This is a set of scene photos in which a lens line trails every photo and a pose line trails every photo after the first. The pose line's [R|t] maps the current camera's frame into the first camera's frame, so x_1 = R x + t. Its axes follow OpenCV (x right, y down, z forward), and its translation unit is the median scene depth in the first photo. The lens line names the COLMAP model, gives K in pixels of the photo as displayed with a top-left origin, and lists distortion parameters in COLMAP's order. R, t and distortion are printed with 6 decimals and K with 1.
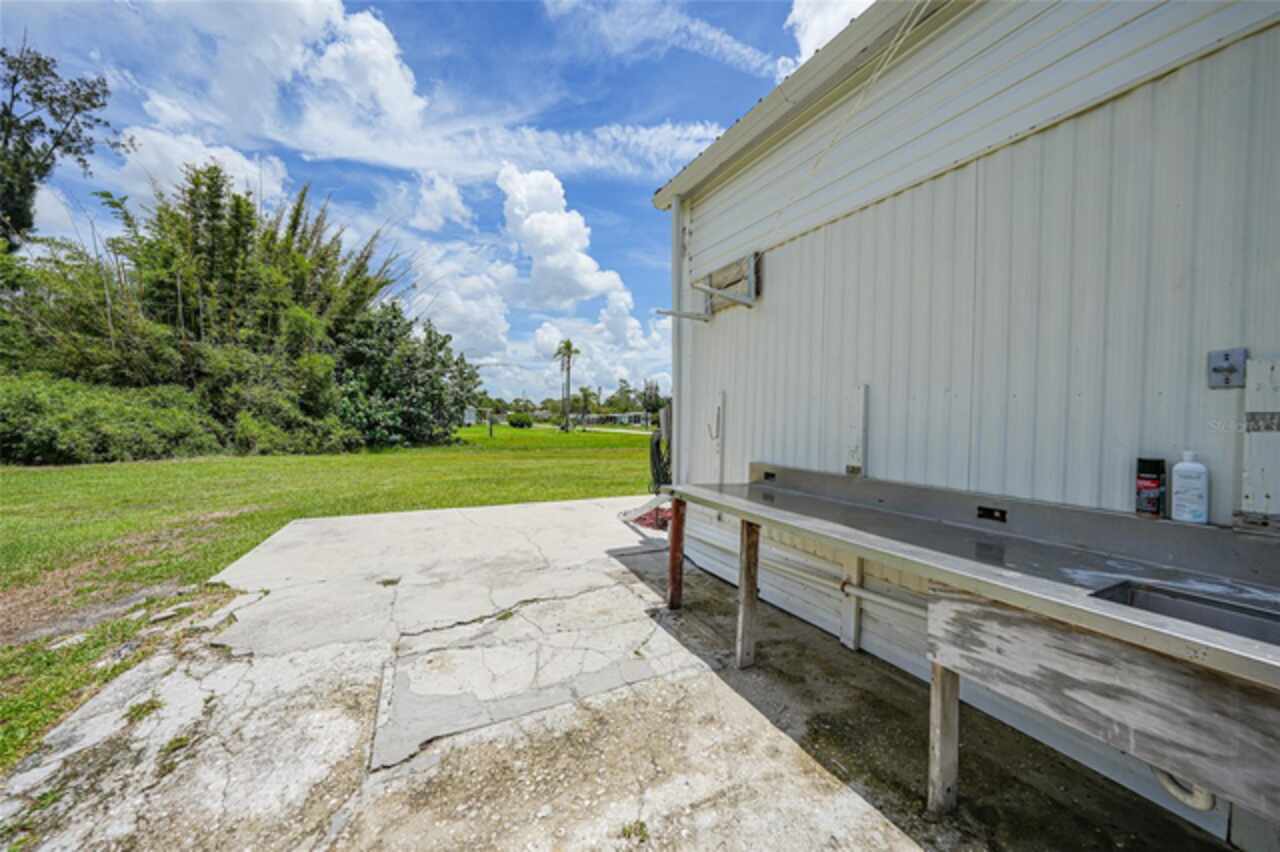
lens RADIAL K [[451.9, 0, 640.0], [0, 451.9, 426.0], [0, 0, 1]] dist [-0.022597, 0.006962]
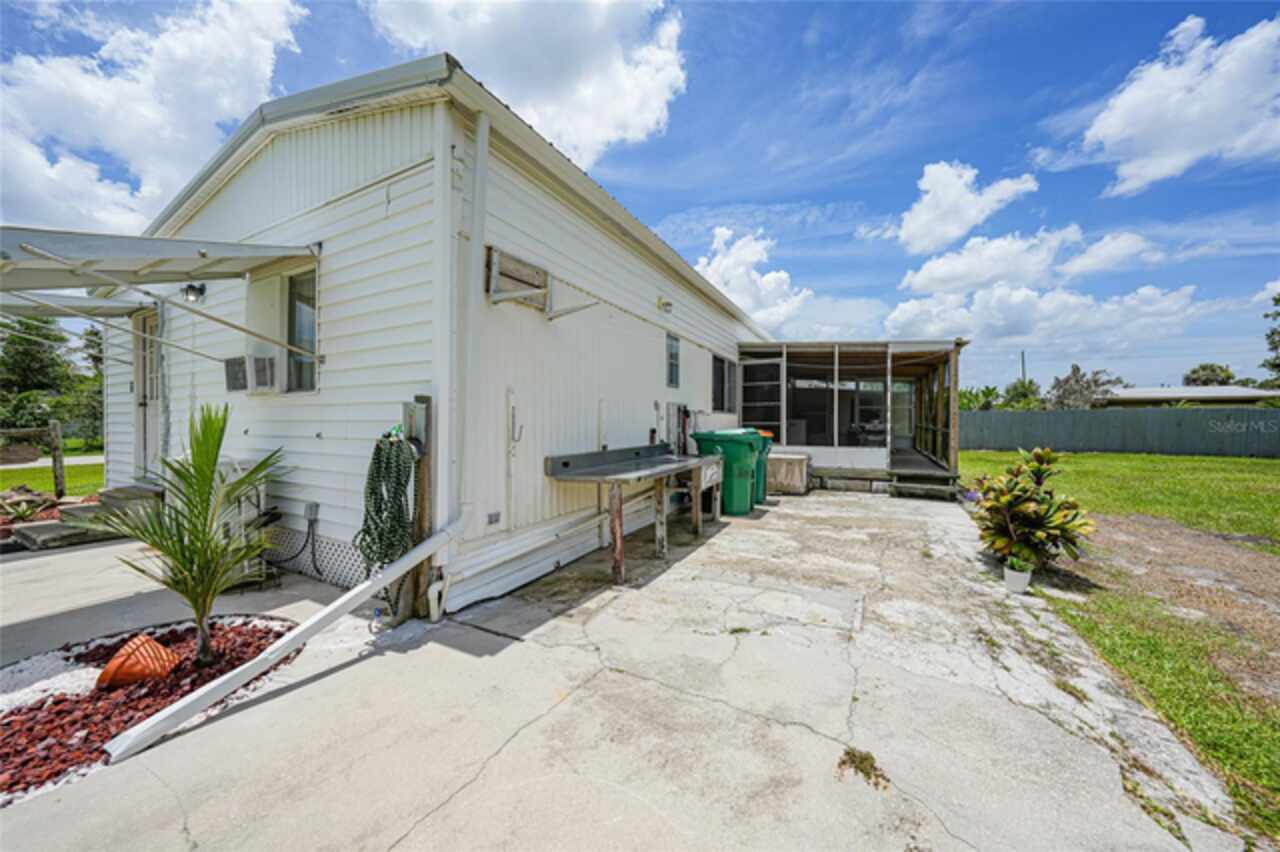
lens RADIAL K [[451.9, 0, 640.0], [0, 451.9, 426.0], [0, 0, 1]] dist [-0.022597, 0.006962]
pose [[-0.588672, -0.028200, 0.807880, -1.212475], [0.005290, 0.999236, 0.038734, -0.063941], [-0.808355, 0.027076, -0.588073, 2.231883]]
